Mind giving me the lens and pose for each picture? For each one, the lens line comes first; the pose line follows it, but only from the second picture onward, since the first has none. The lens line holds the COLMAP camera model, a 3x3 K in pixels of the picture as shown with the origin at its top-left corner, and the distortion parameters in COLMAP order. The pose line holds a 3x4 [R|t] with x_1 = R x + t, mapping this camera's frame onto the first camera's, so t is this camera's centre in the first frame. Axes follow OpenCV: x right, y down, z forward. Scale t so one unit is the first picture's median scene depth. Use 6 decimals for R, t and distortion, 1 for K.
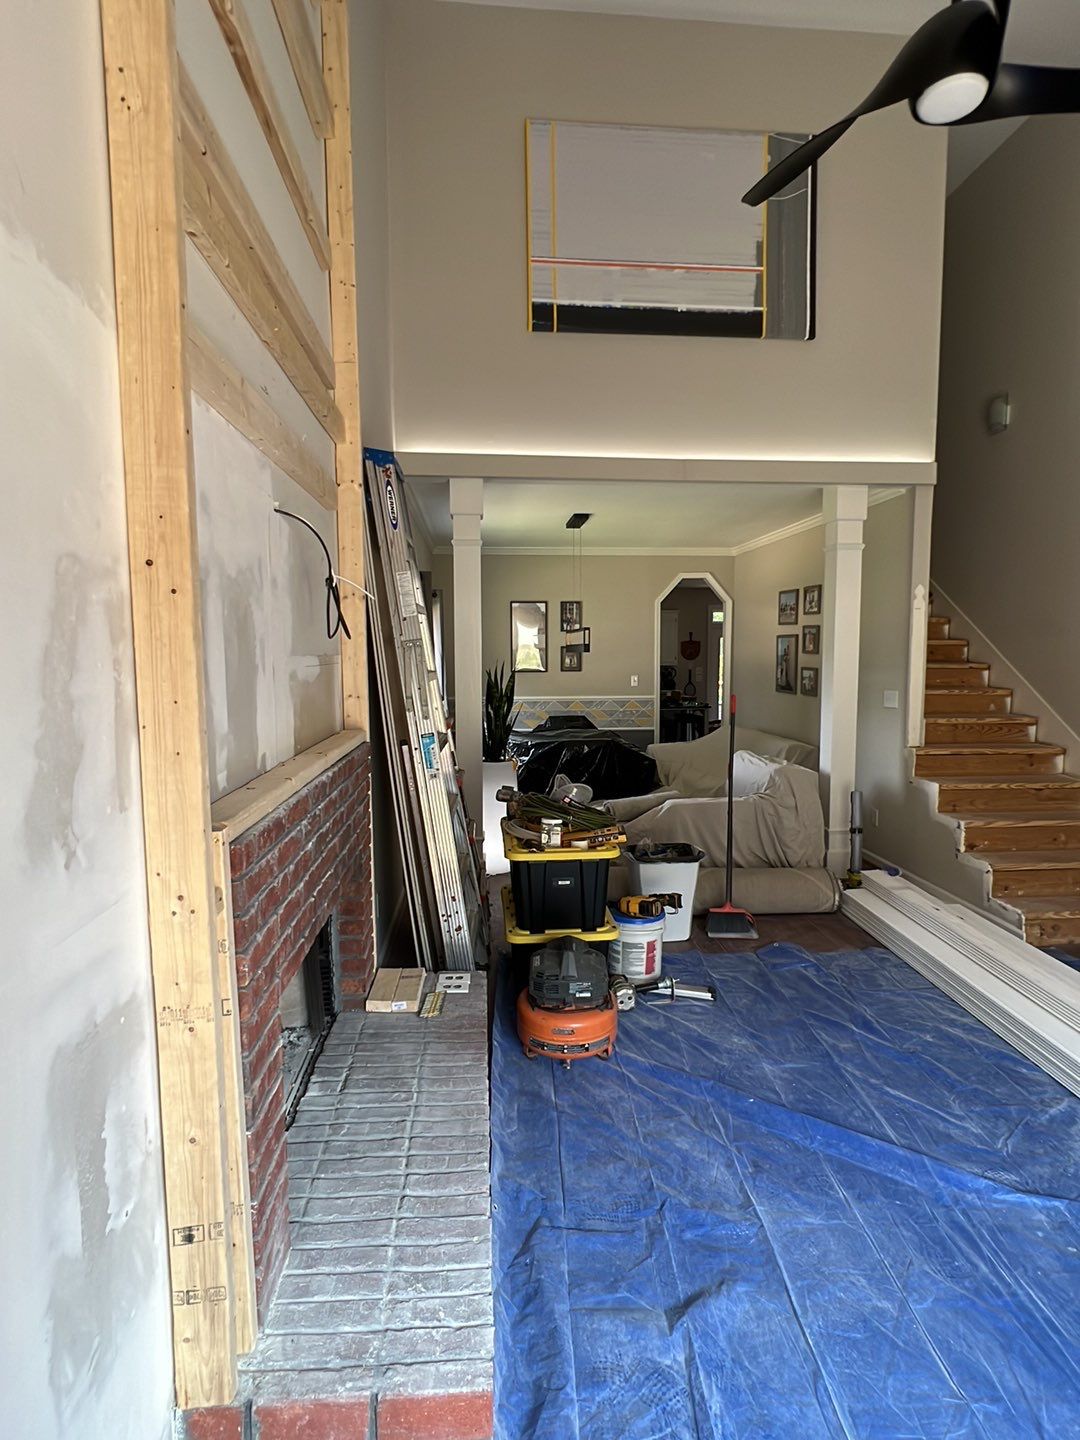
lens RADIAL K [[733.5, 0, 548.5], [0, 733.5, 716.0], [0, 0, 1]] dist [-0.003068, 0.000572]
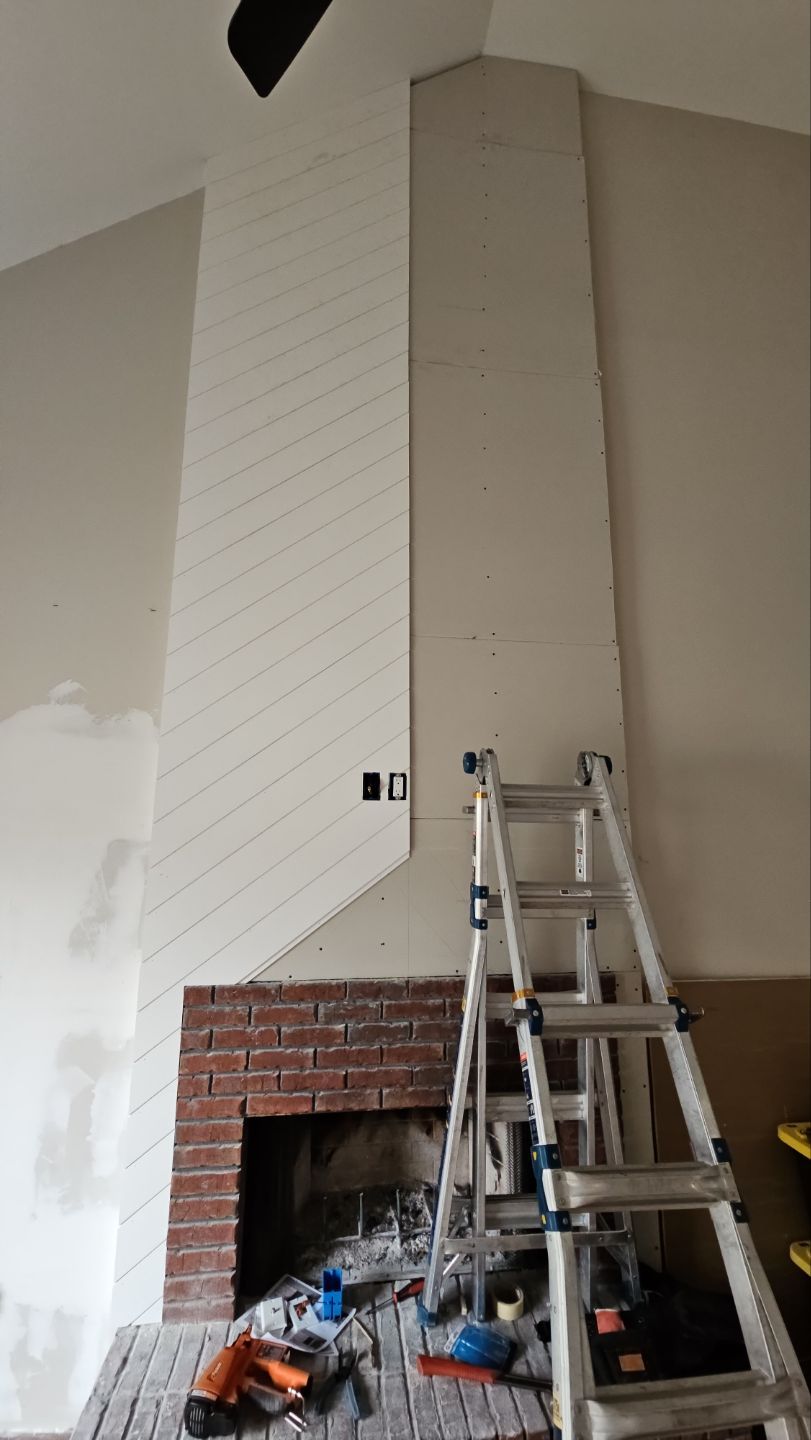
lens RADIAL K [[580.5, 0, 403.8], [0, 580.5, 722.6], [0, 0, 1]] dist [0.004703, -0.002658]
pose [[0.038130, -0.185001, -0.981998, 0.487716], [-0.091471, 0.977941, -0.187788, -0.105310], [0.995077, 0.096985, 0.020367, 0.610652]]
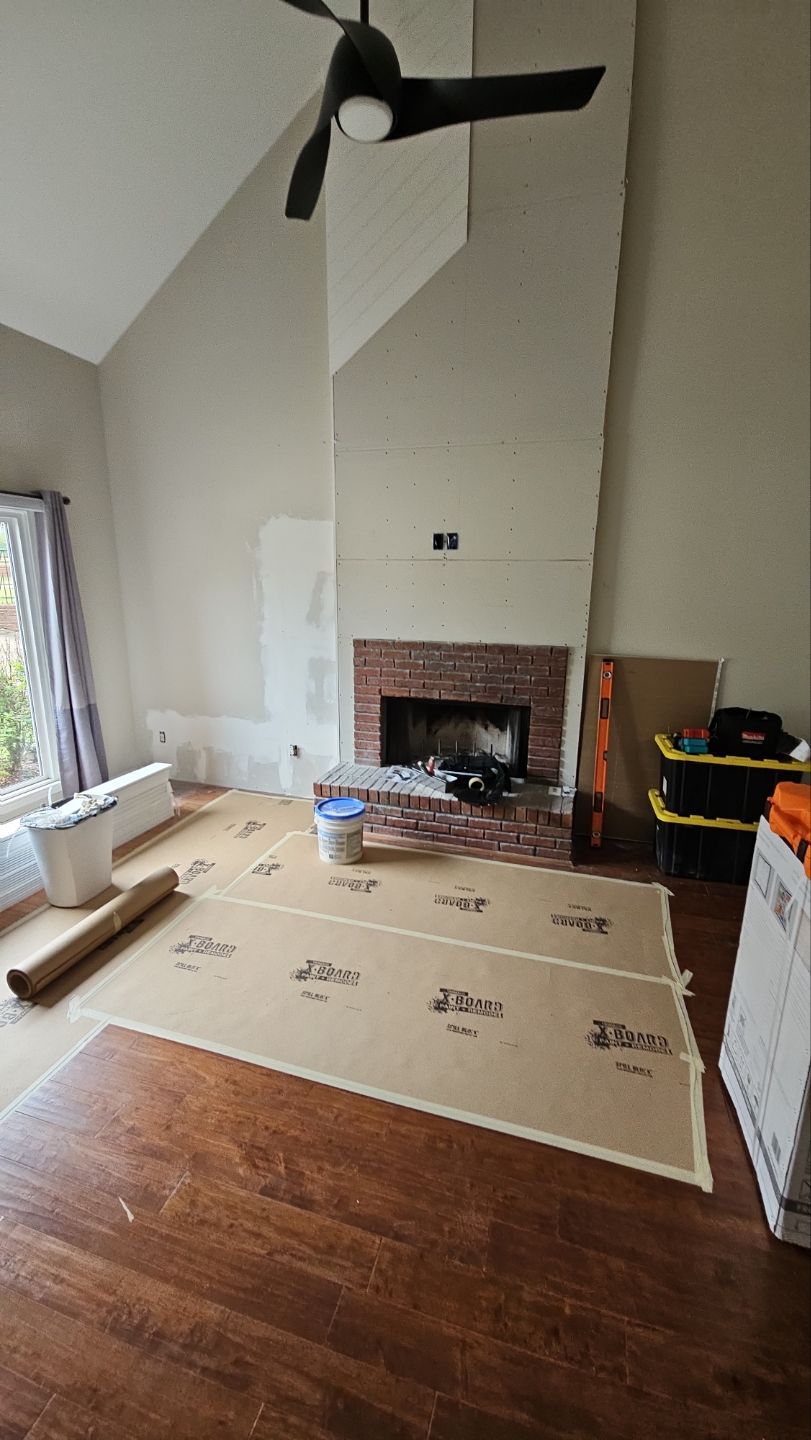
lens RADIAL K [[580.5, 0, 405.0], [0, 580.5, 720.2], [0, 0, 1]] dist [0.004703, -0.002658]
pose [[-0.371761, 0.219202, -0.902078, 1.032535], [-0.090426, 0.958551, 0.270191, -0.120145], [0.923914, 0.182018, -0.336530, 1.017457]]
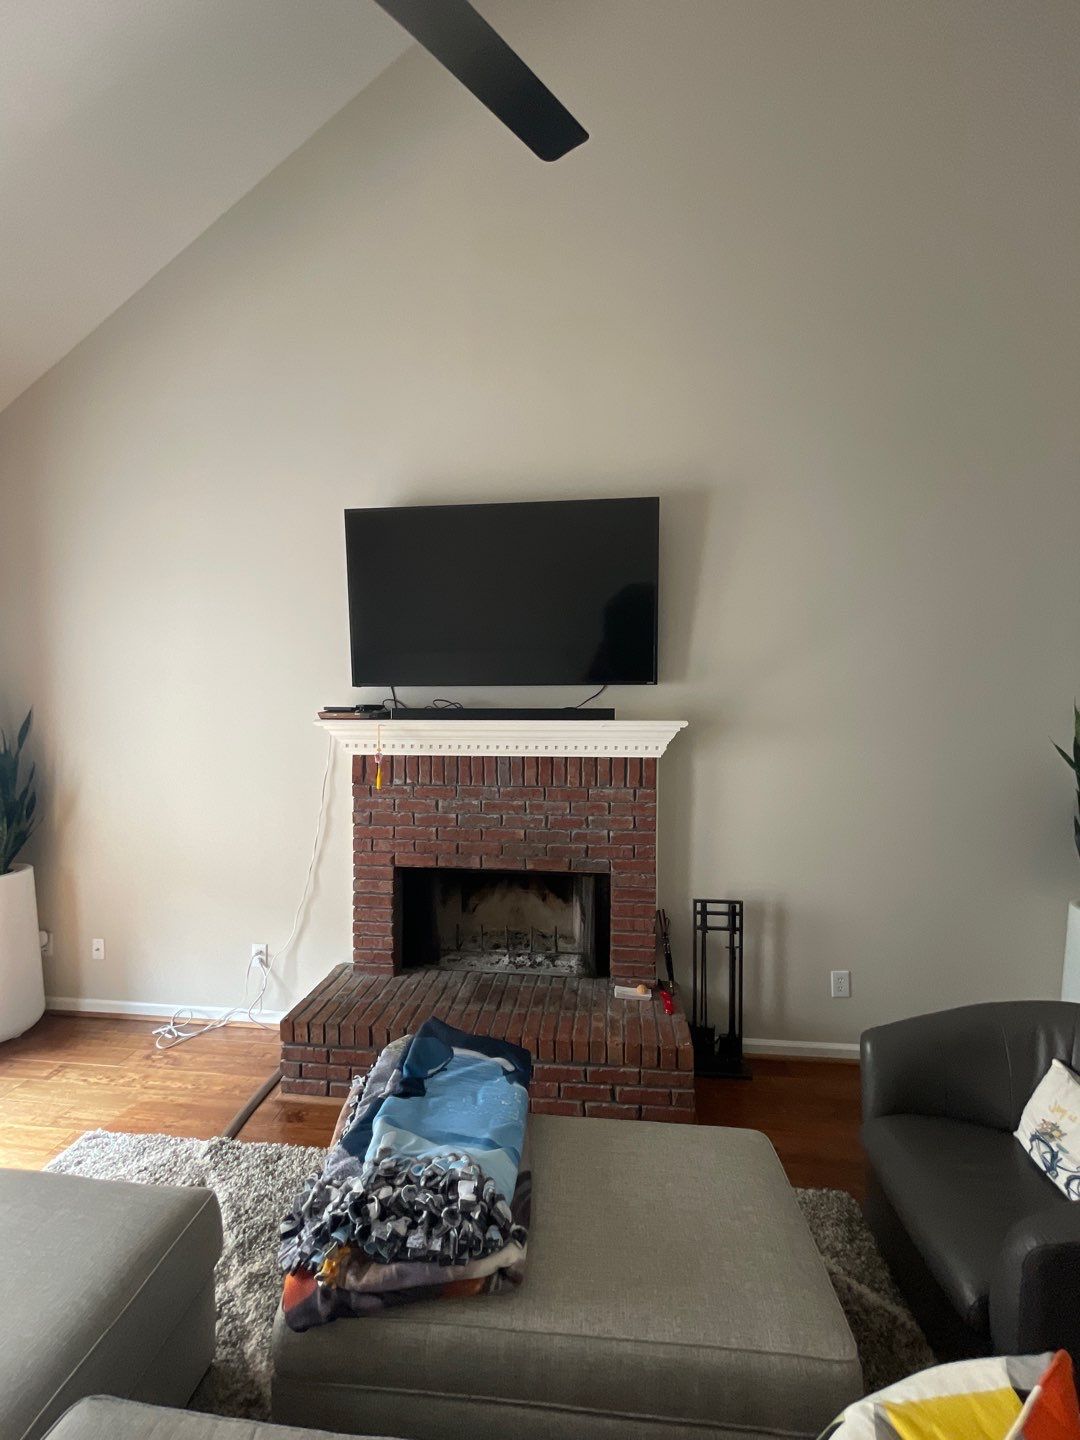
lens RADIAL K [[581.4, 0, 540.6], [0, 581.4, 714.5], [0, 0, 1]] dist [-0.008311, -0.003051]
pose [[-0.192847, 0.013286, -0.981139, 0.677953], [-0.086208, 0.995812, 0.030430, -0.093941], [0.977434, 0.090450, -0.190894, 0.882346]]
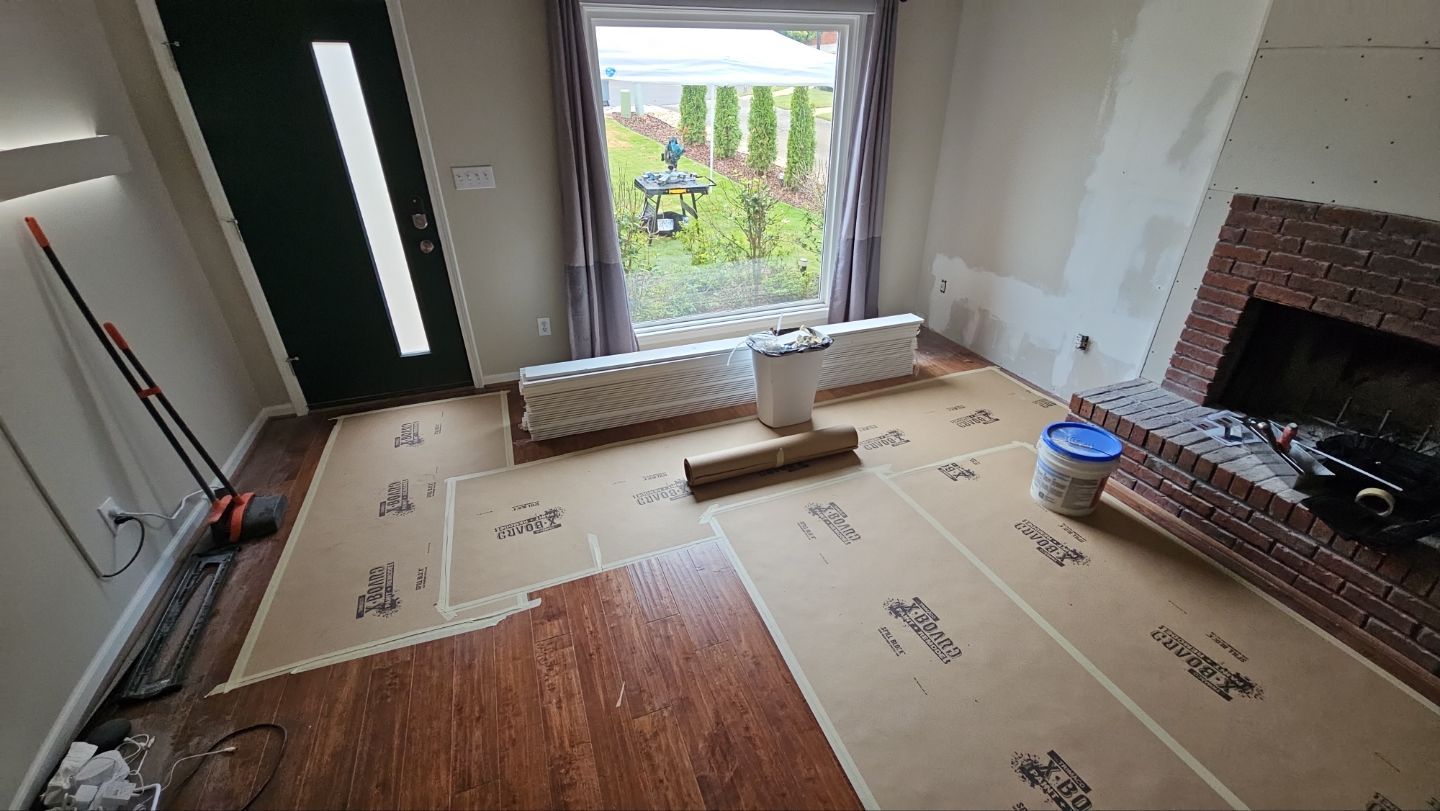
lens RADIAL K [[580.5, 0, 722.0], [0, 580.5, 407.0], [0, 0, 1]] dist [0.004703, -0.002658]
pose [[-0.963524, 0.139827, -0.228186, 0.748779], [-0.008198, 0.836827, 0.547406, -0.117839], [0.267495, 0.529310, -0.805157, 1.045621]]
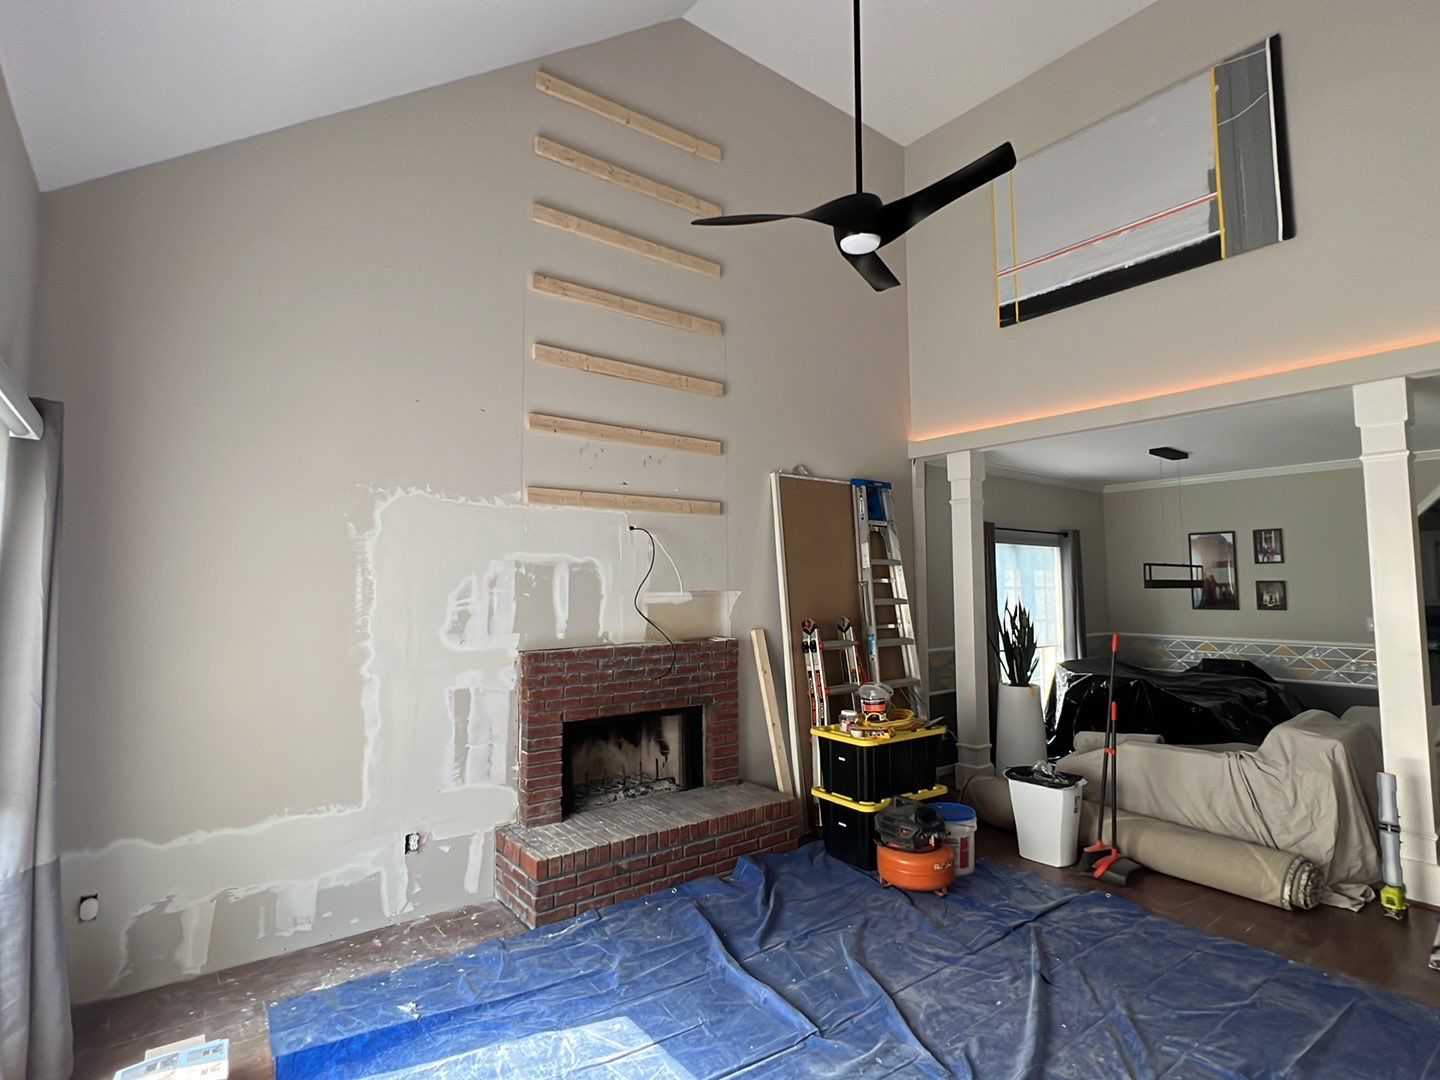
lens RADIAL K [[733.5, 0, 718.3], [0, 733.5, 533.2], [0, 0, 1]] dist [-0.003068, 0.000572]
pose [[0.542935, -0.059664, -0.837653, 1.104464], [-0.072207, 0.990462, -0.117350, -0.007915], [0.836665, 0.124198, 0.533448, -0.017445]]
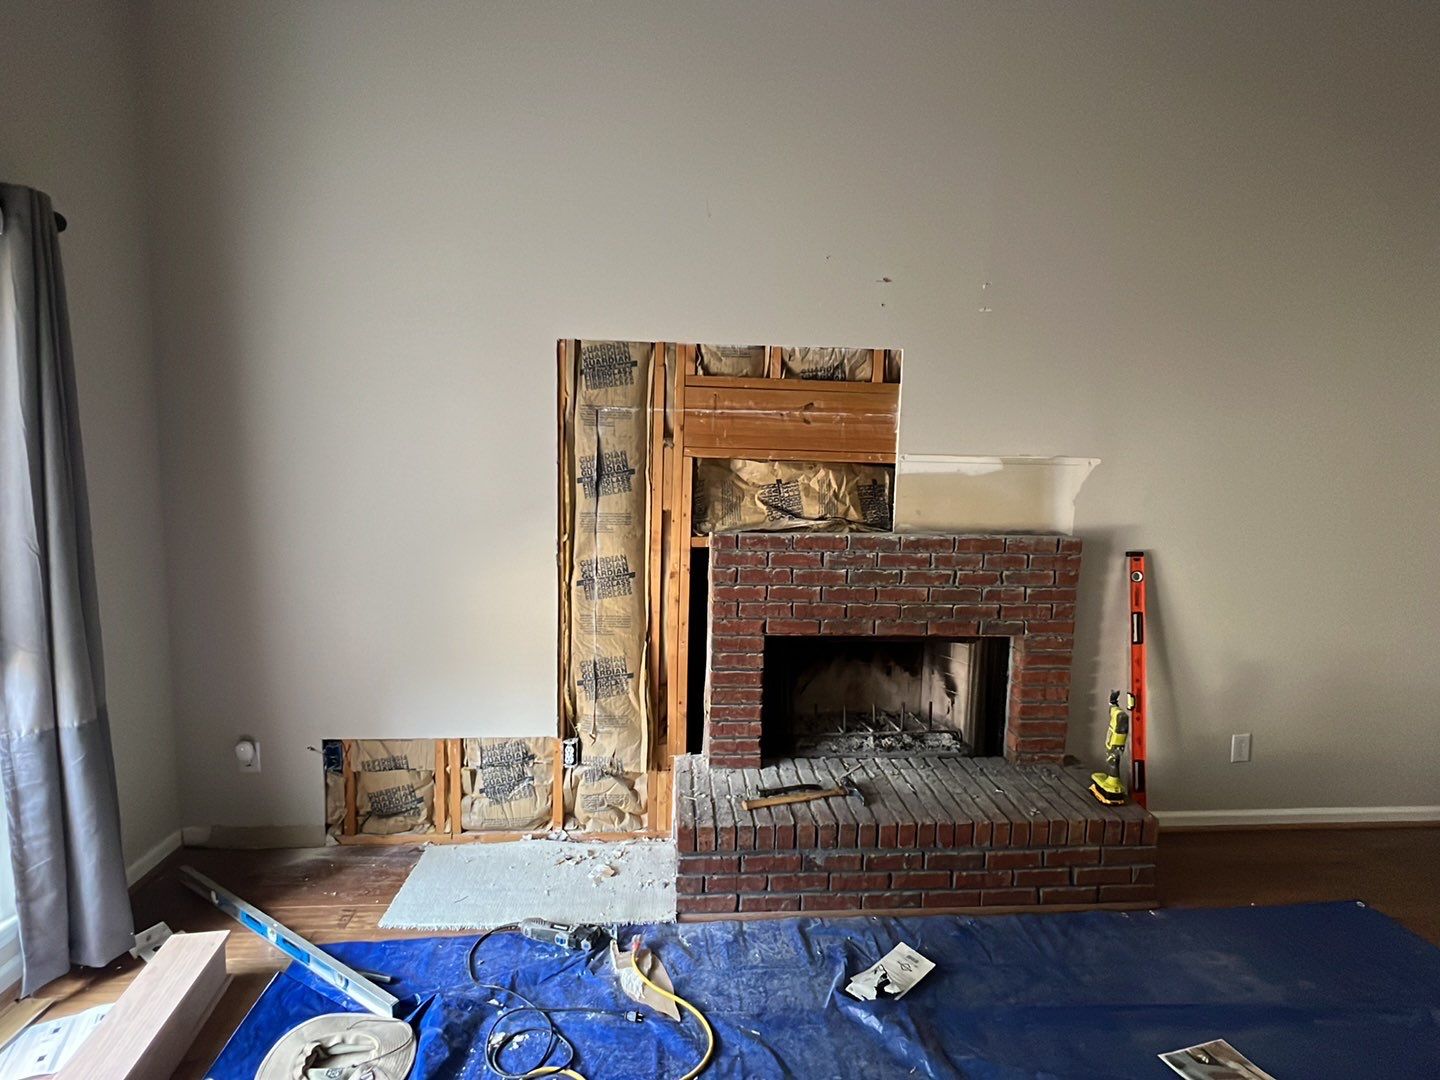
lens RADIAL K [[733.5, 0, 715.6], [0, 733.5, 533.8], [0, 0, 1]] dist [-0.003068, 0.000572]
pose [[-0.007661, 0.109747, -0.993930, 0.731476], [-0.111220, 0.987699, 0.109916, -0.027628], [0.993766, 0.111386, 0.004639, 0.417343]]
